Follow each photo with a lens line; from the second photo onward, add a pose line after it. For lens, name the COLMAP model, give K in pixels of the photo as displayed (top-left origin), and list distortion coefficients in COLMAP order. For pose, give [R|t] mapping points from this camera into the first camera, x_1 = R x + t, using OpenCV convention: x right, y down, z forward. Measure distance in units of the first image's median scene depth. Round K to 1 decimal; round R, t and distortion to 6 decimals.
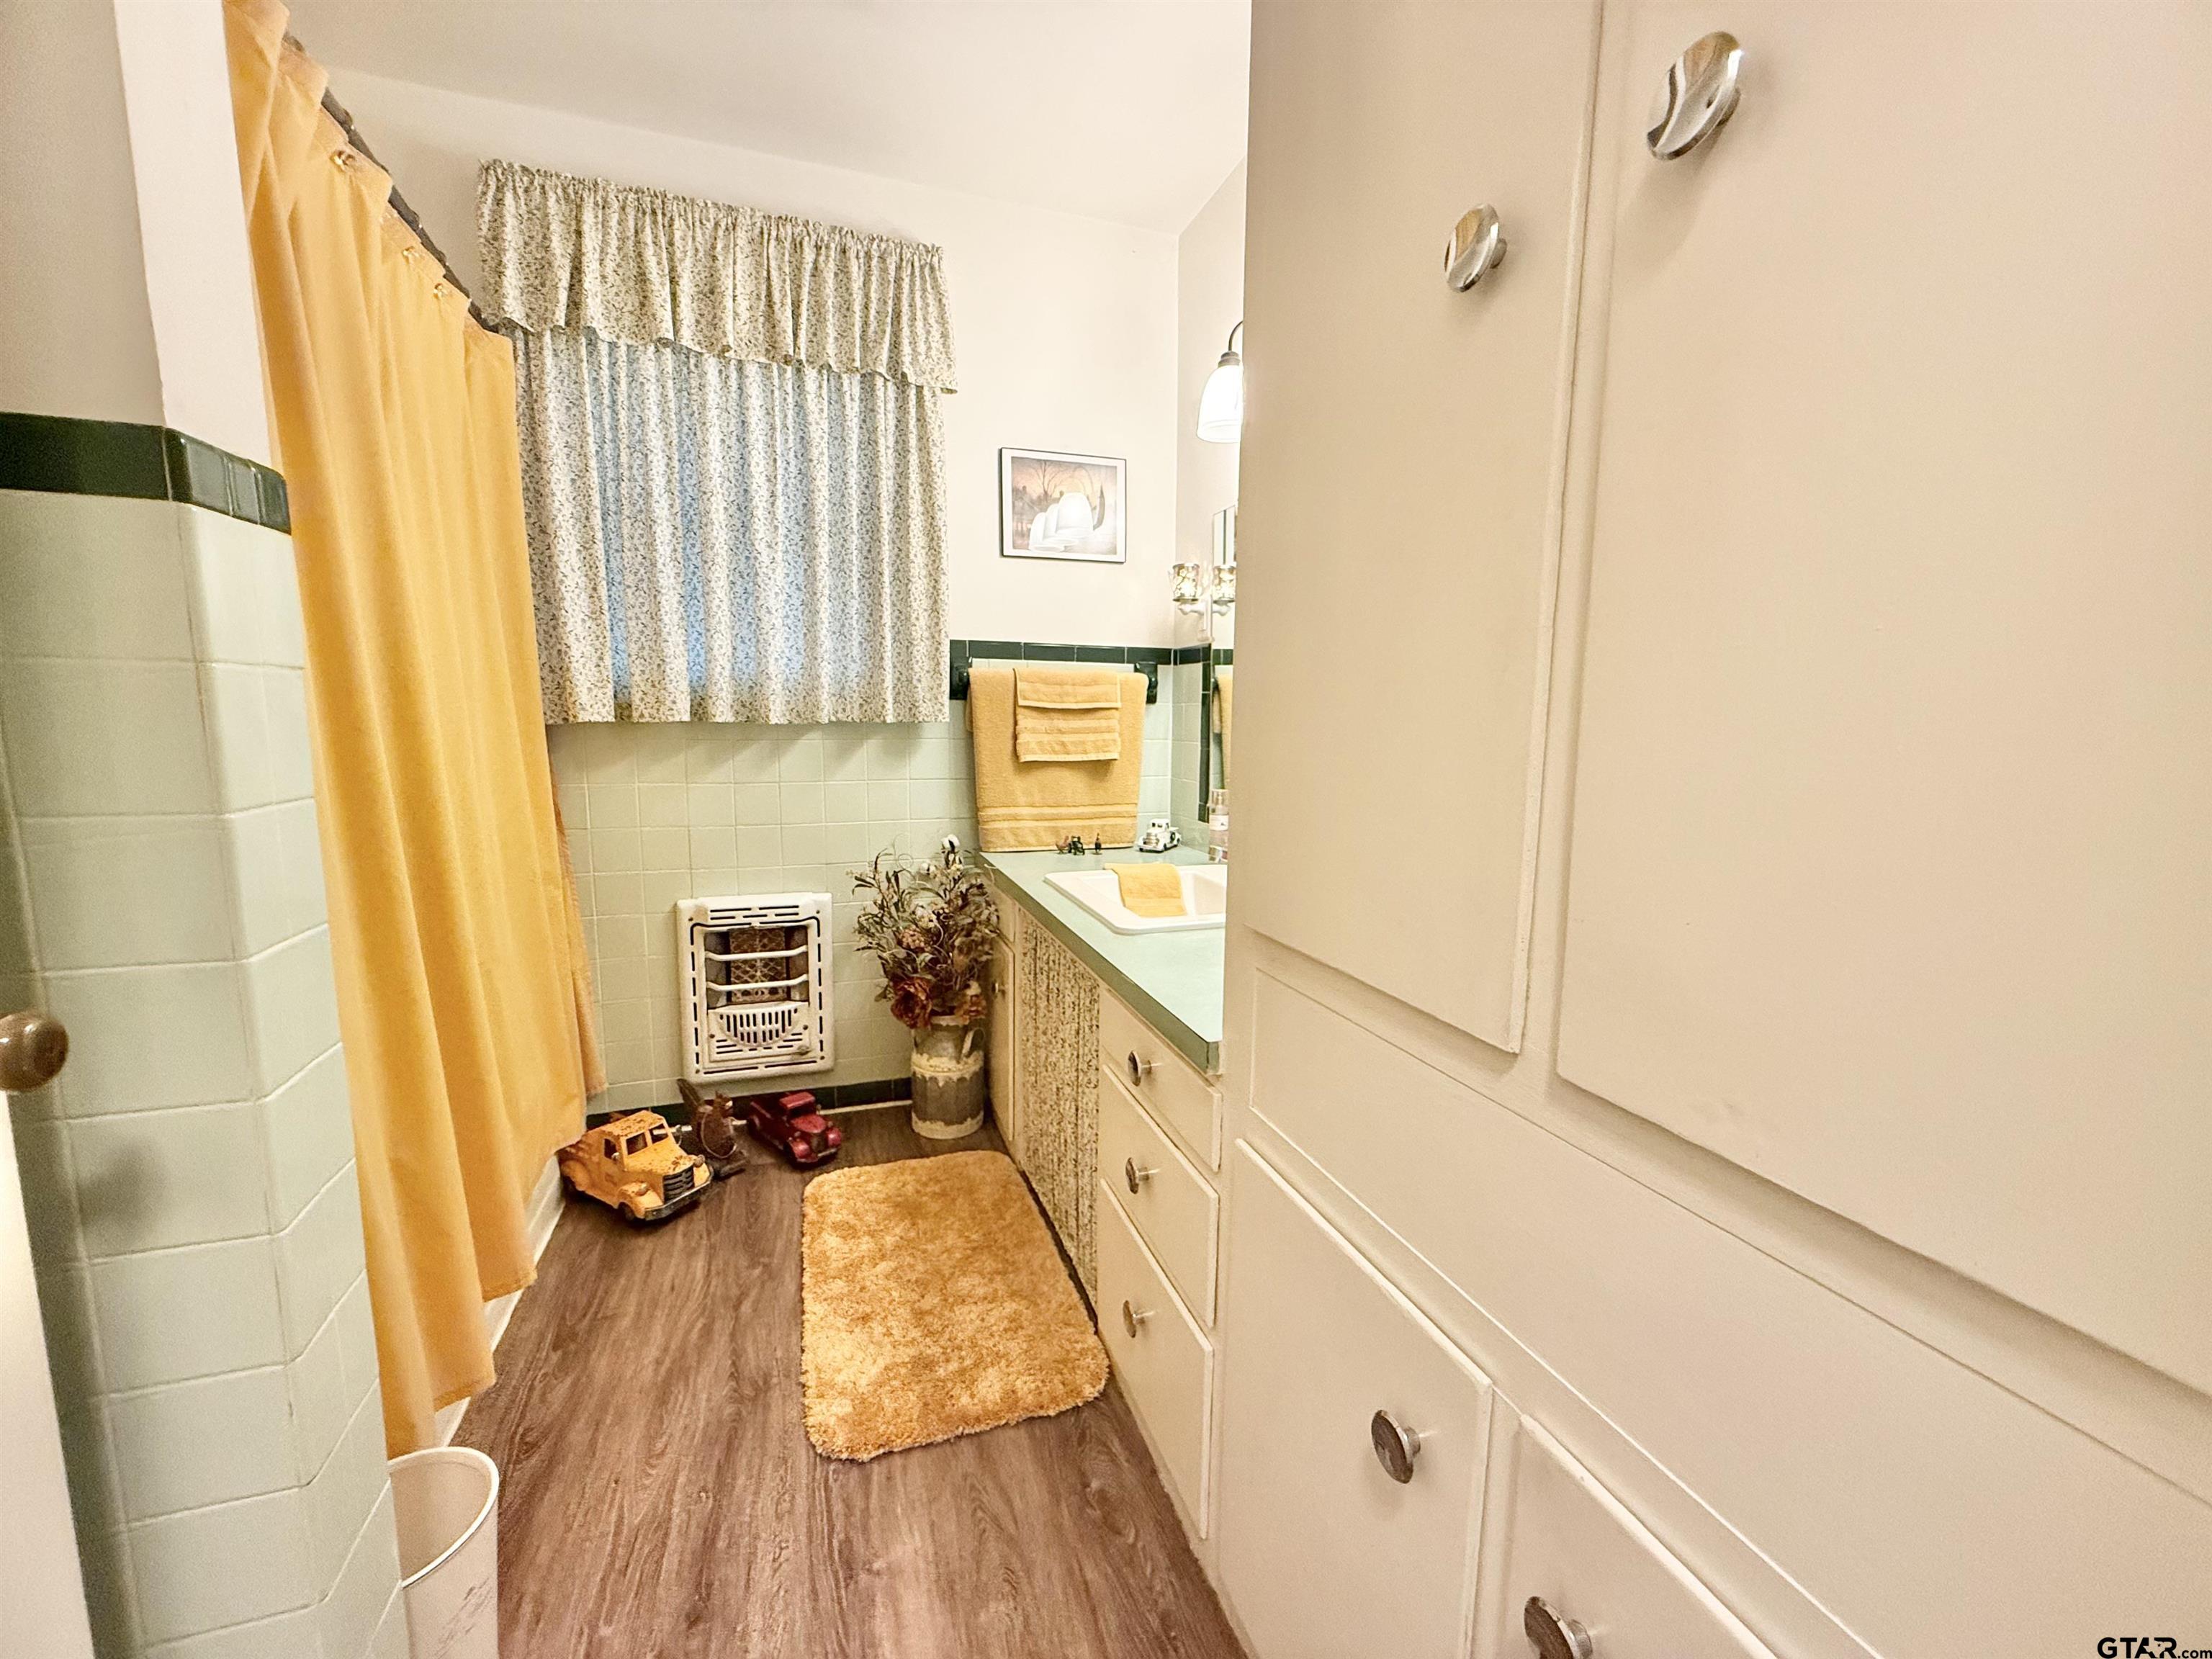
lens RADIAL K [[882.7, 0, 1099.2], [0, 882.7, 829.1], [0, 0, 1]] dist [-0.000811, -0.000271]
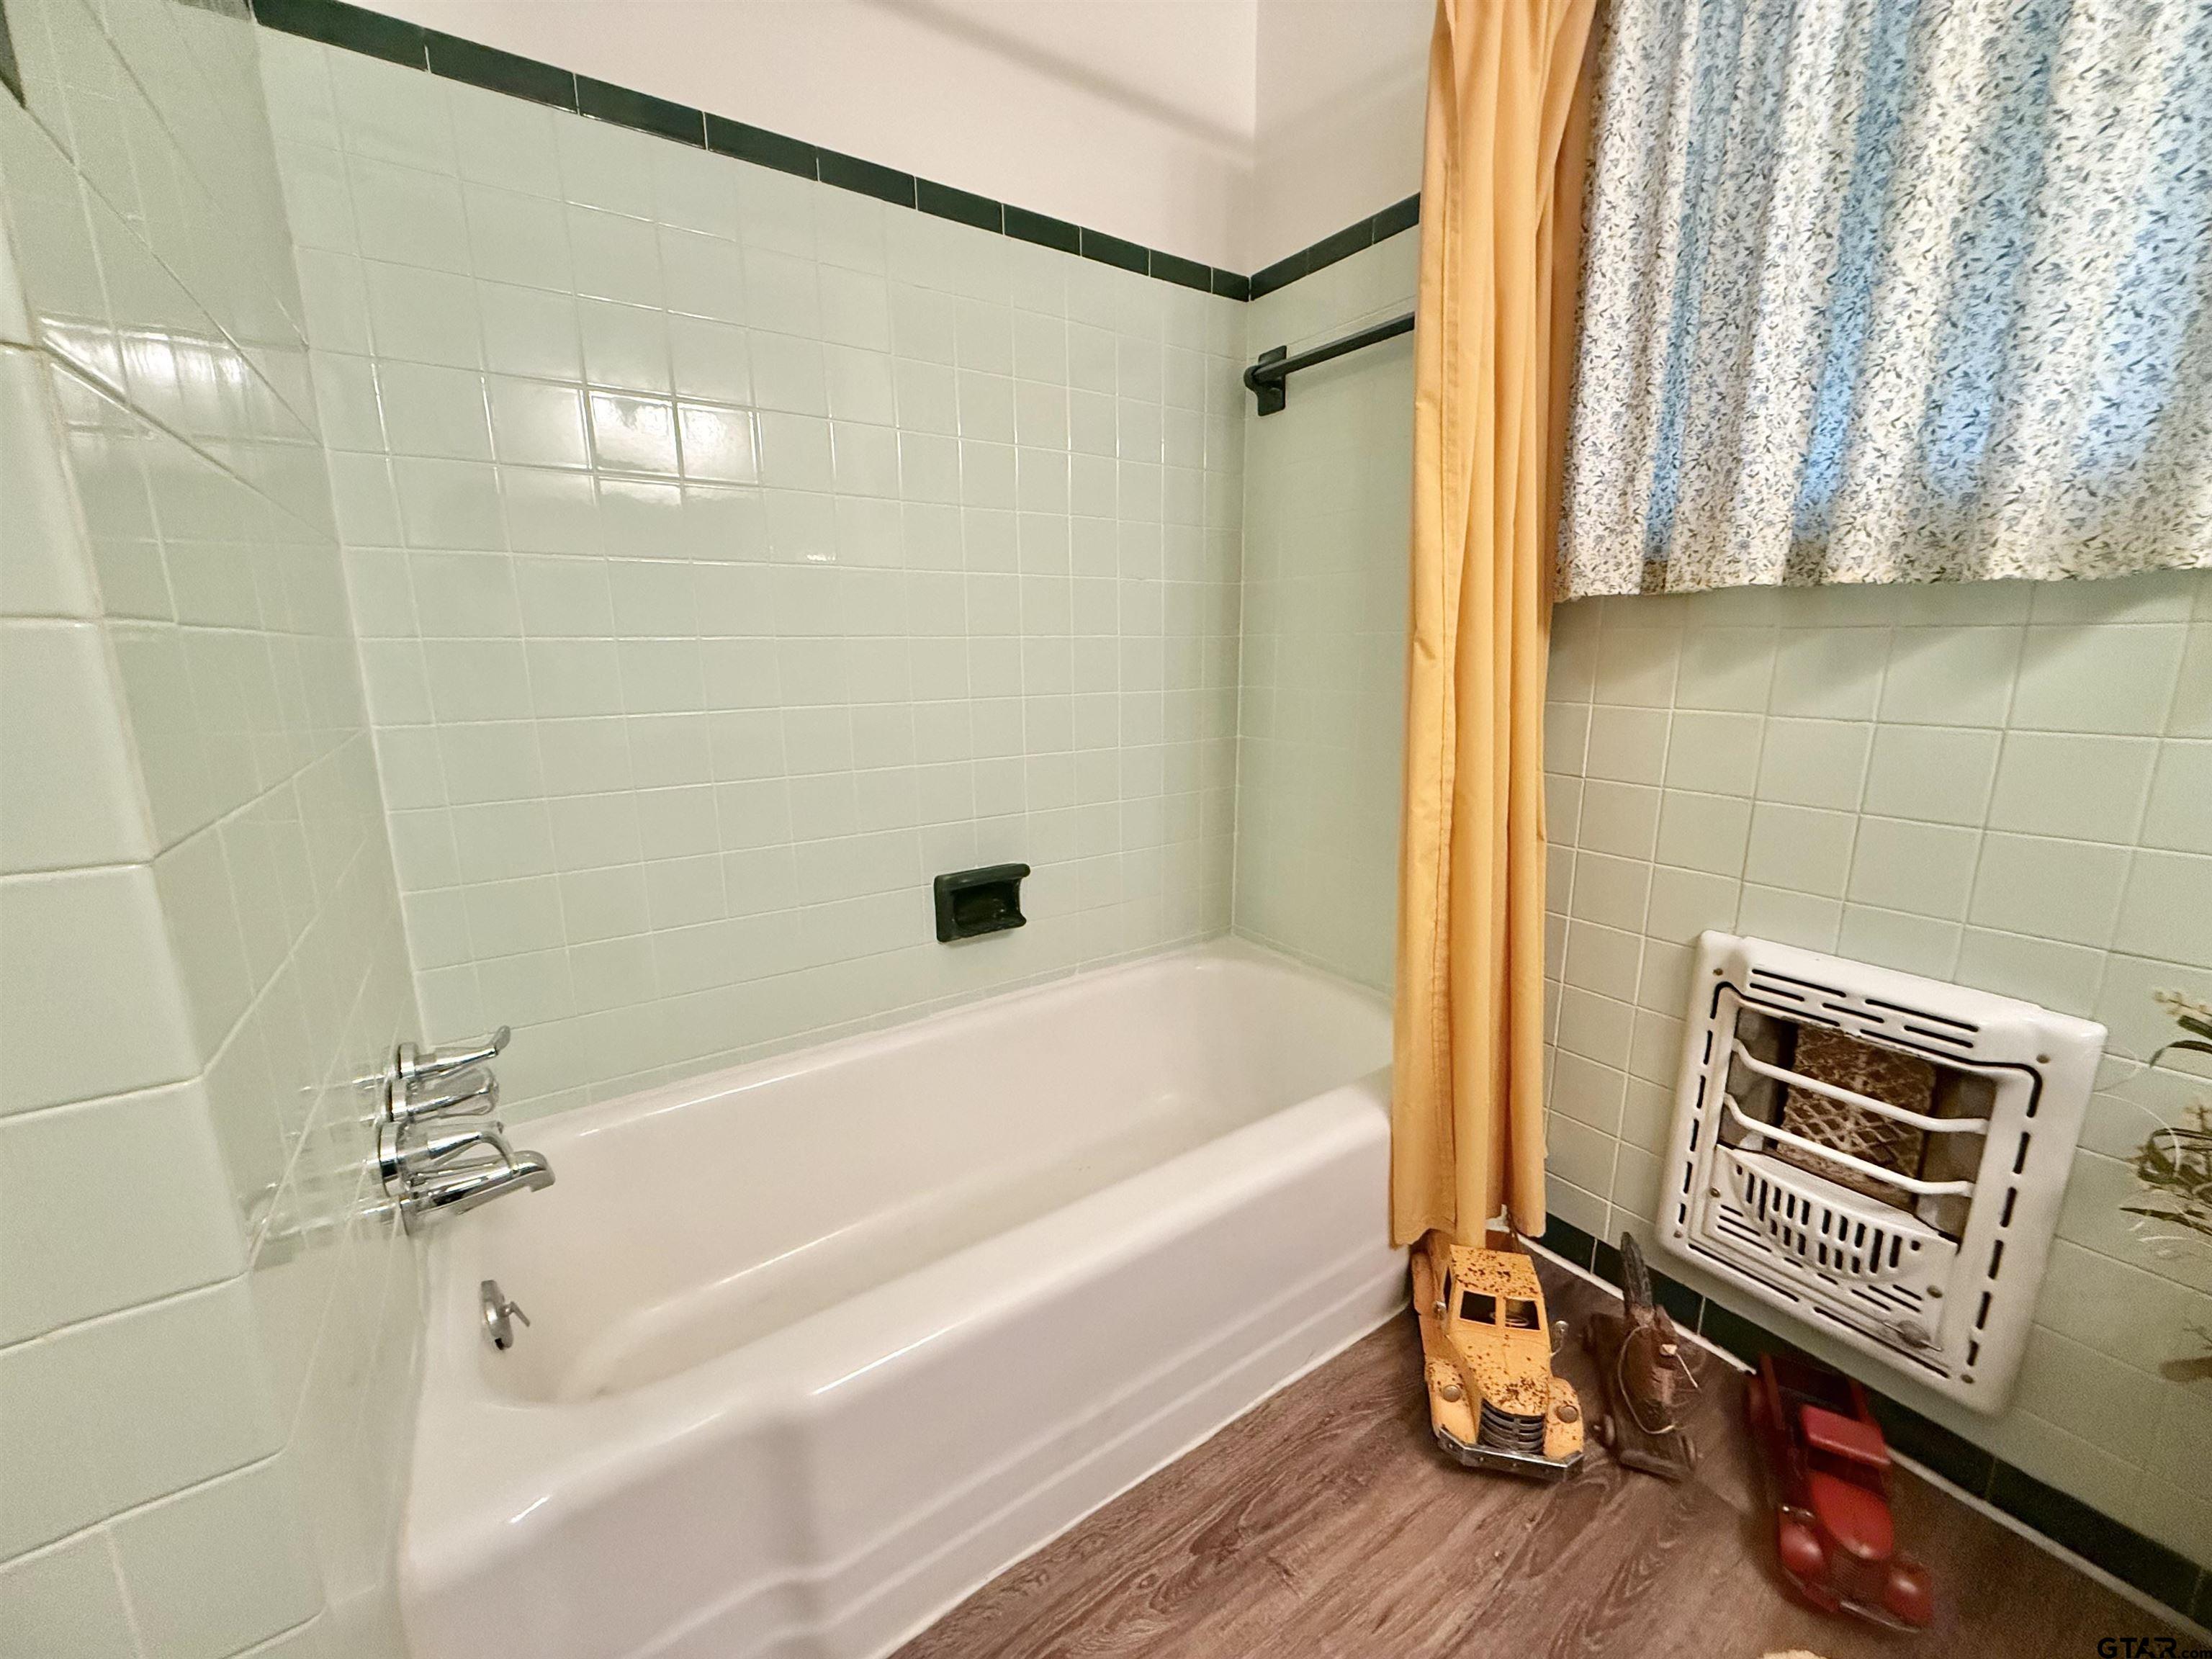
lens RADIAL K [[882.7, 0, 1101.5], [0, 882.7, 830.0], [0, 0, 1]] dist [-0.000811, -0.000271]
pose [[0.271474, 0.188004, -0.943905, -0.078295], [-0.118110, 0.979830, 0.161190, -0.023546], [0.955171, 0.067726, 0.288203, 0.485685]]
